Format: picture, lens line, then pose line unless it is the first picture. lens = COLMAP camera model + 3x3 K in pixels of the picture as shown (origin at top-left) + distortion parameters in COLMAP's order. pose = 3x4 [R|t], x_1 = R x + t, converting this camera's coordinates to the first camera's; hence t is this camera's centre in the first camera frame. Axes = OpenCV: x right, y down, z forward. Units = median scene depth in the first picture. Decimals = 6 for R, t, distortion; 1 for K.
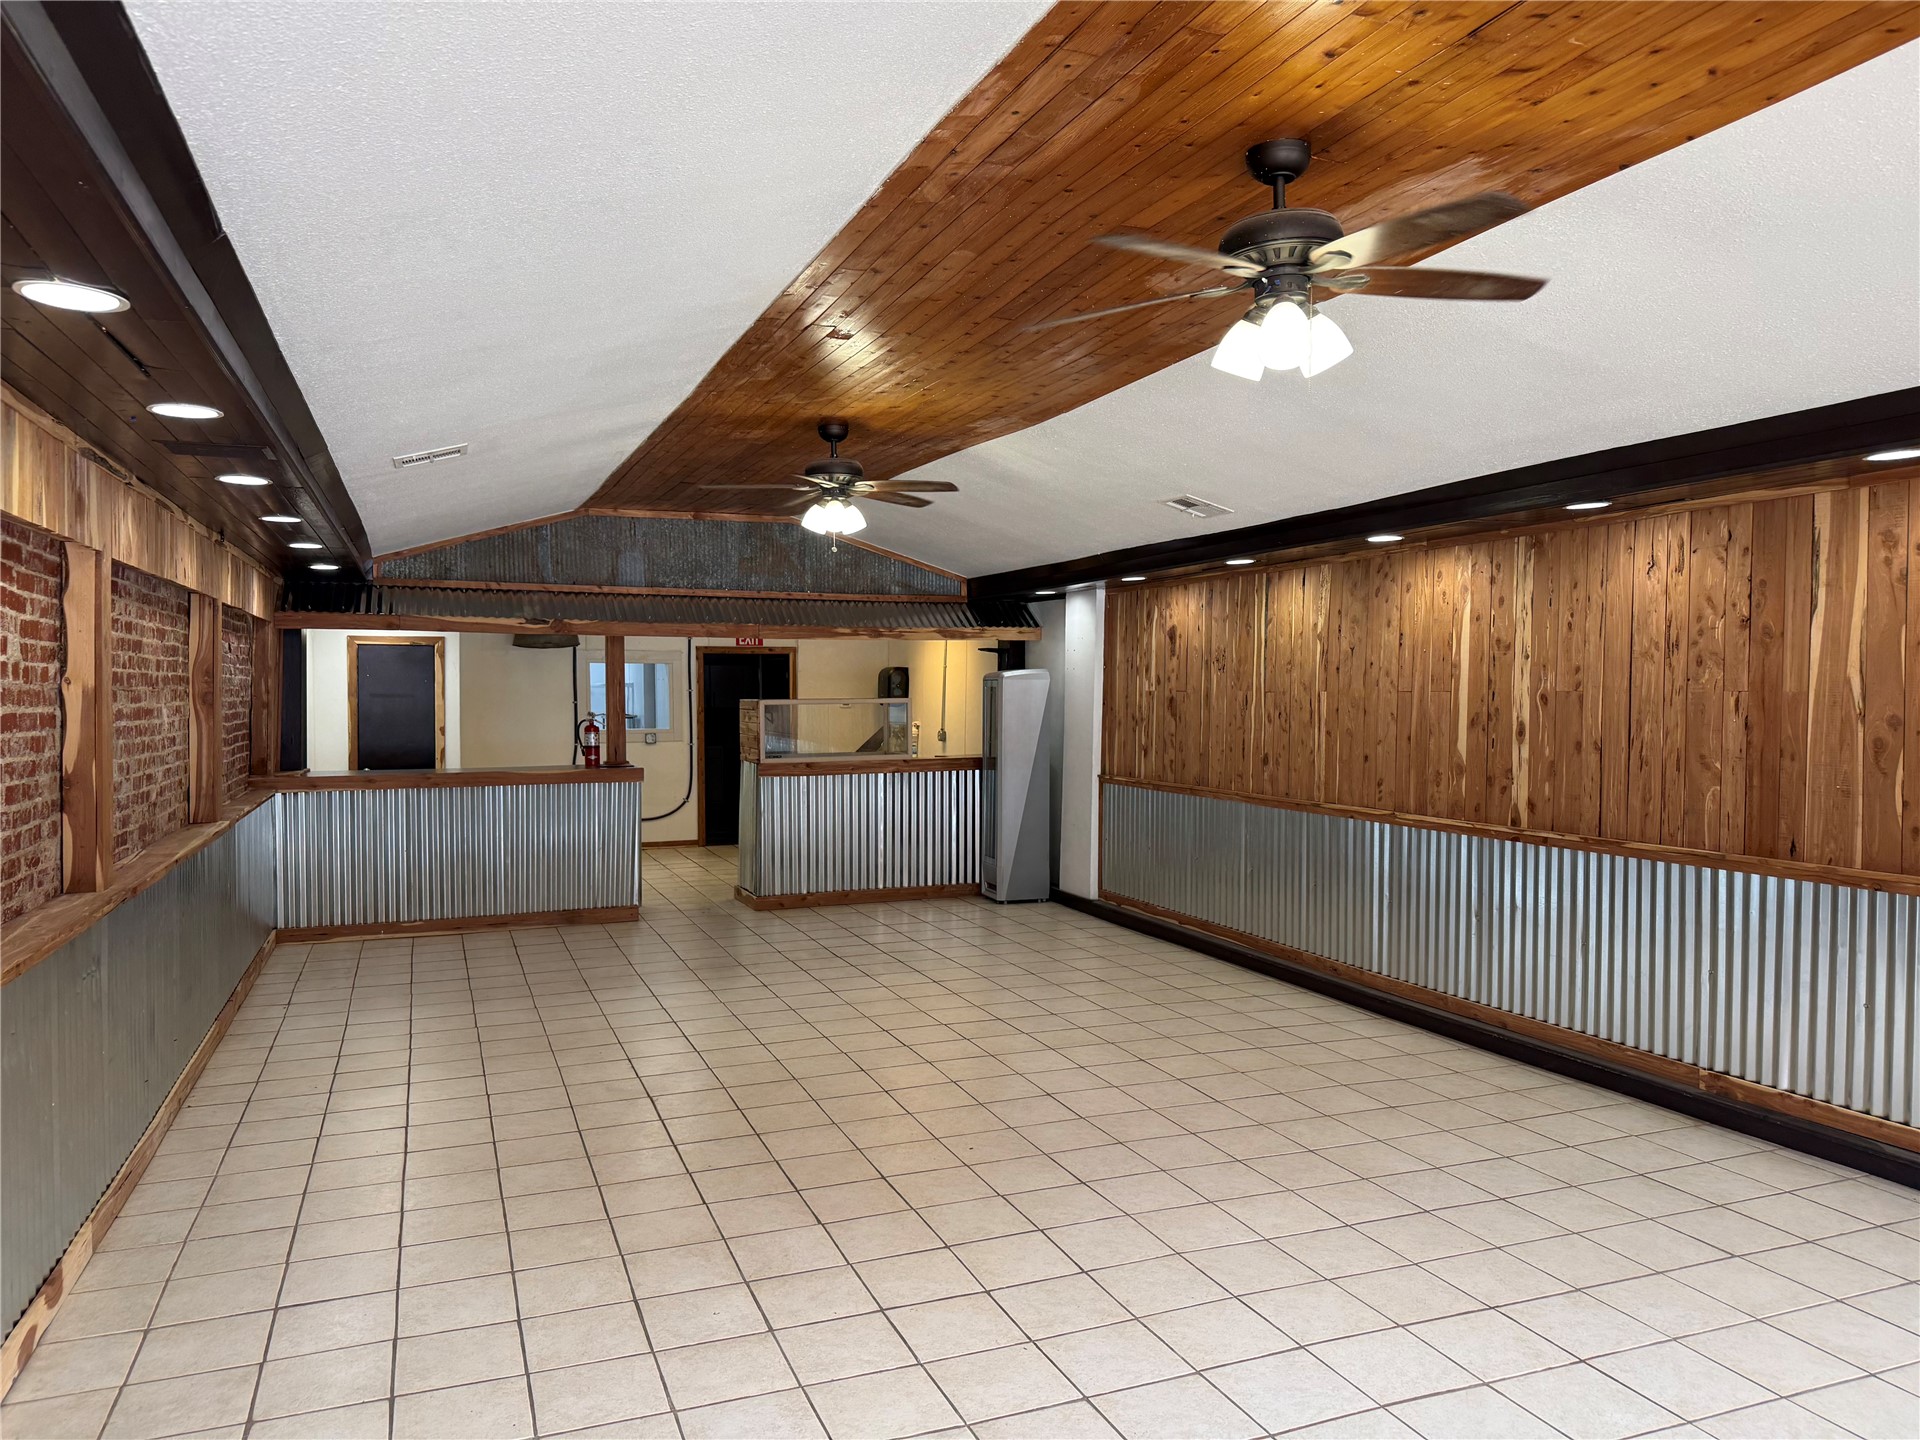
lens RADIAL K [[1352.1, 0, 969.0], [0, 1352.1, 723.4], [0, 0, 1]] dist [0.071140, -0.080417]
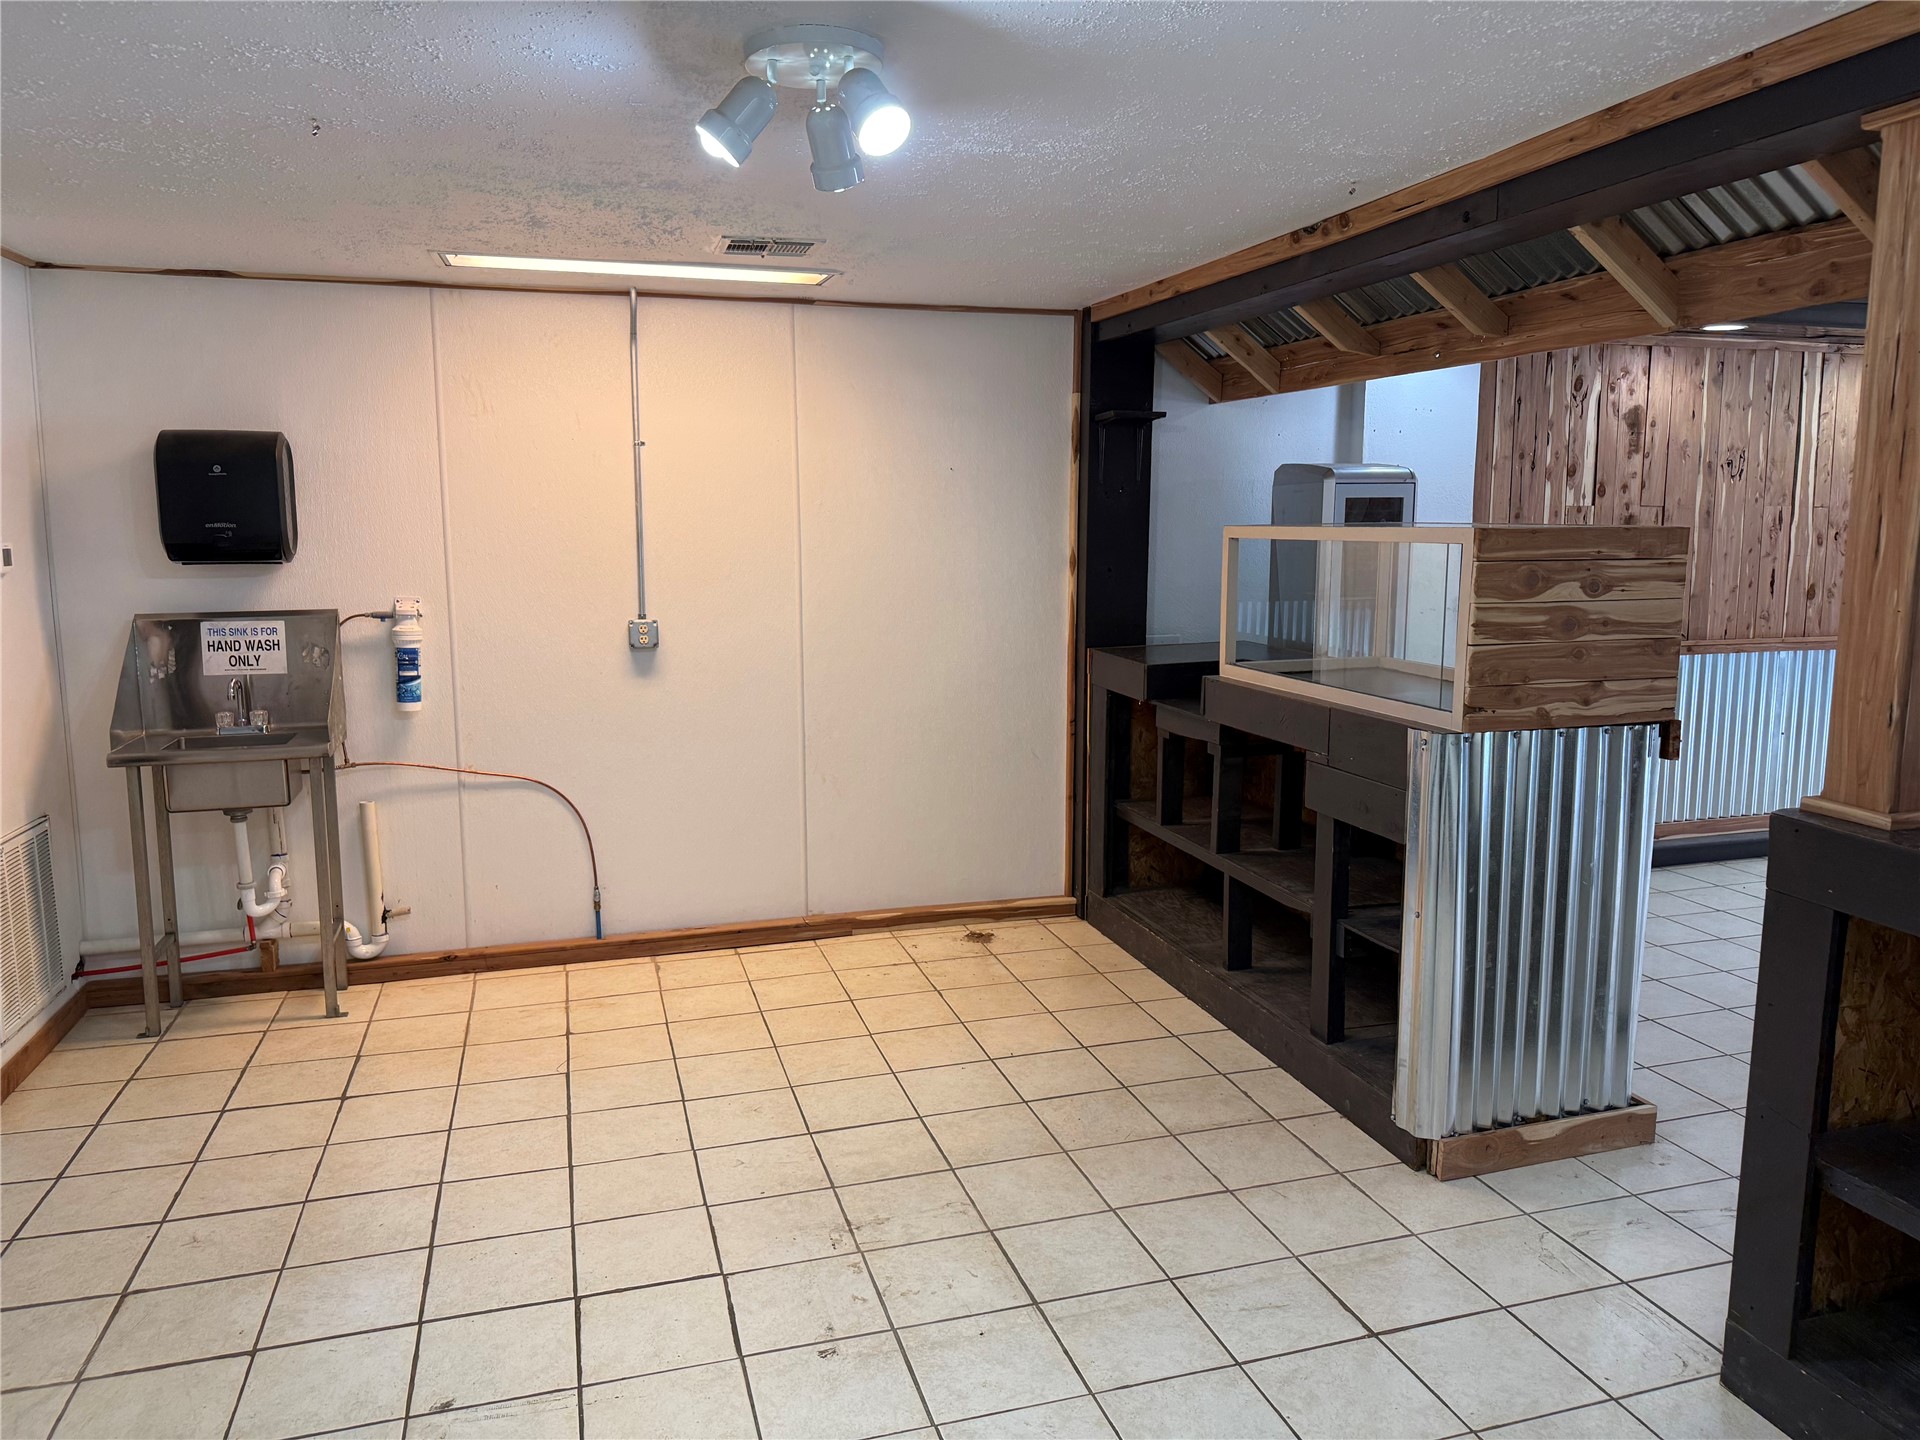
lens RADIAL K [[1352.1, 0, 980.1], [0, 1352.1, 720.1], [0, 0, 1]] dist [0.071140, -0.080417]
pose [[0.073808, -0.146620, 0.986435, -0.516103], [0.027707, 0.989053, 0.144936, -0.024127], [-0.996888, 0.016634, 0.077062, 1.165483]]
